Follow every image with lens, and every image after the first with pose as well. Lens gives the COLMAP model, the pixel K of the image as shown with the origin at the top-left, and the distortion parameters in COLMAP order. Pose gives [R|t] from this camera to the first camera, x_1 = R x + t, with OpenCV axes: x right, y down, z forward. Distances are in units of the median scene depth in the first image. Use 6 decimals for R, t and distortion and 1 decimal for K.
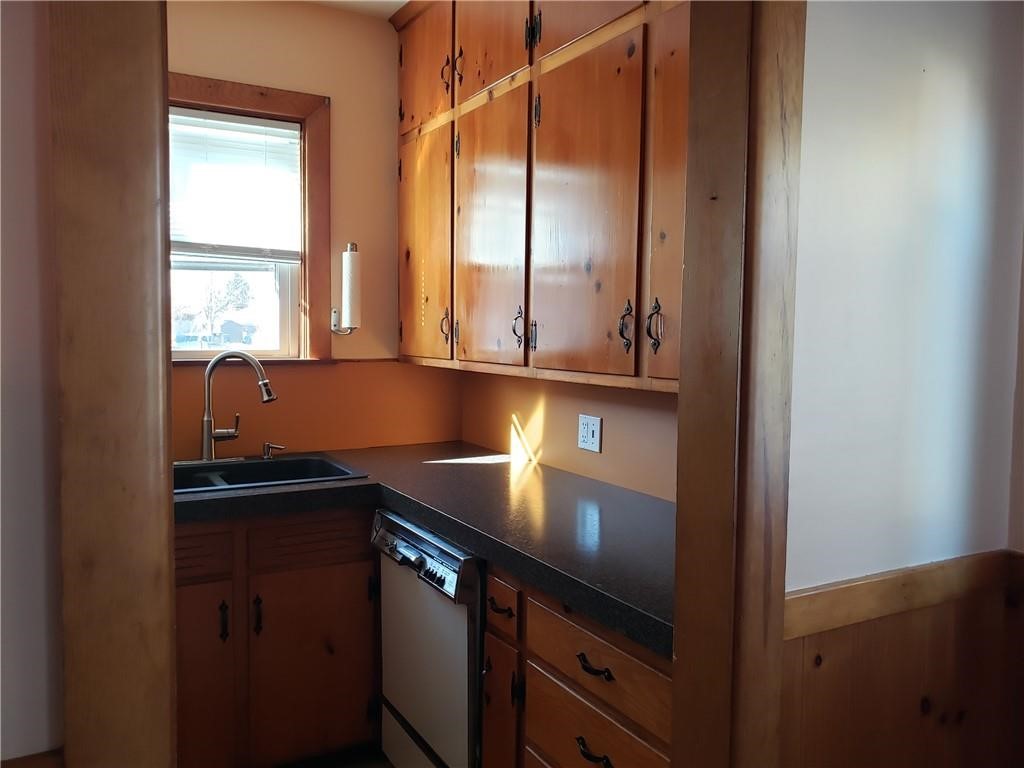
lens RADIAL K [[802.7, 0, 511.8], [0, 802.7, 394.9], [0, 0, 1]] dist [0.041703, -0.045633]
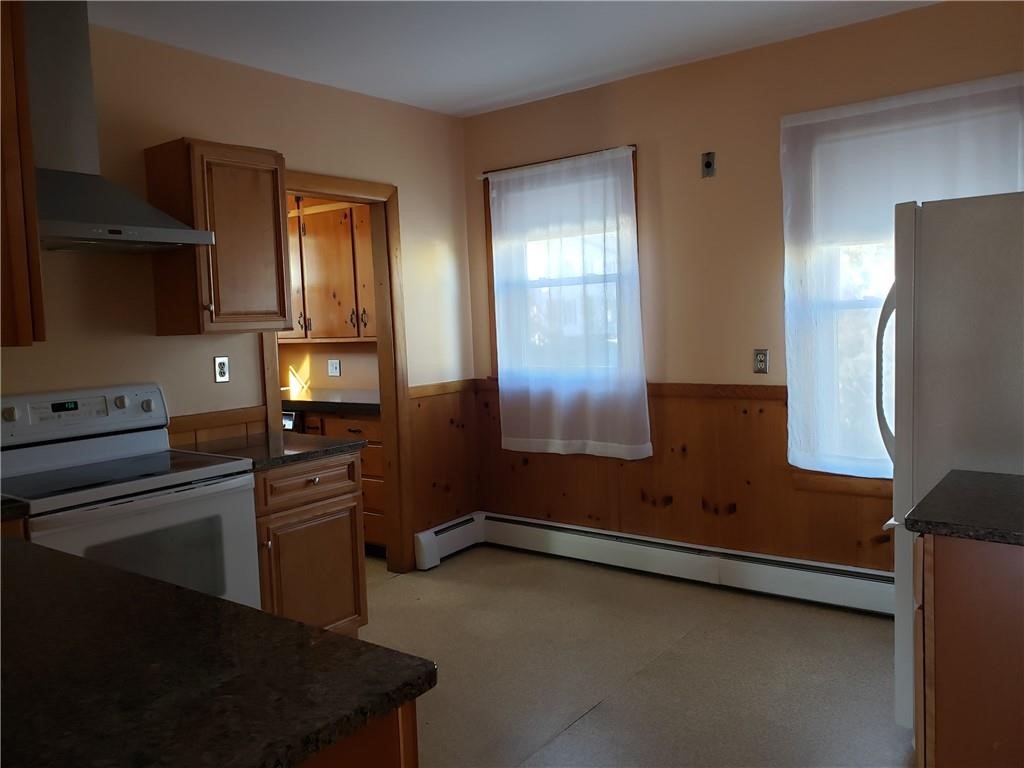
lens RADIAL K [[802.7, 0, 521.3], [0, 802.7, 386.7], [0, 0, 1]] dist [0.041703, -0.045633]
pose [[0.917244, -0.076891, 0.390834, -0.388545], [0.079377, 0.996796, 0.009818, 0.152058], [-0.390337, 0.022018, 0.920409, -1.604213]]
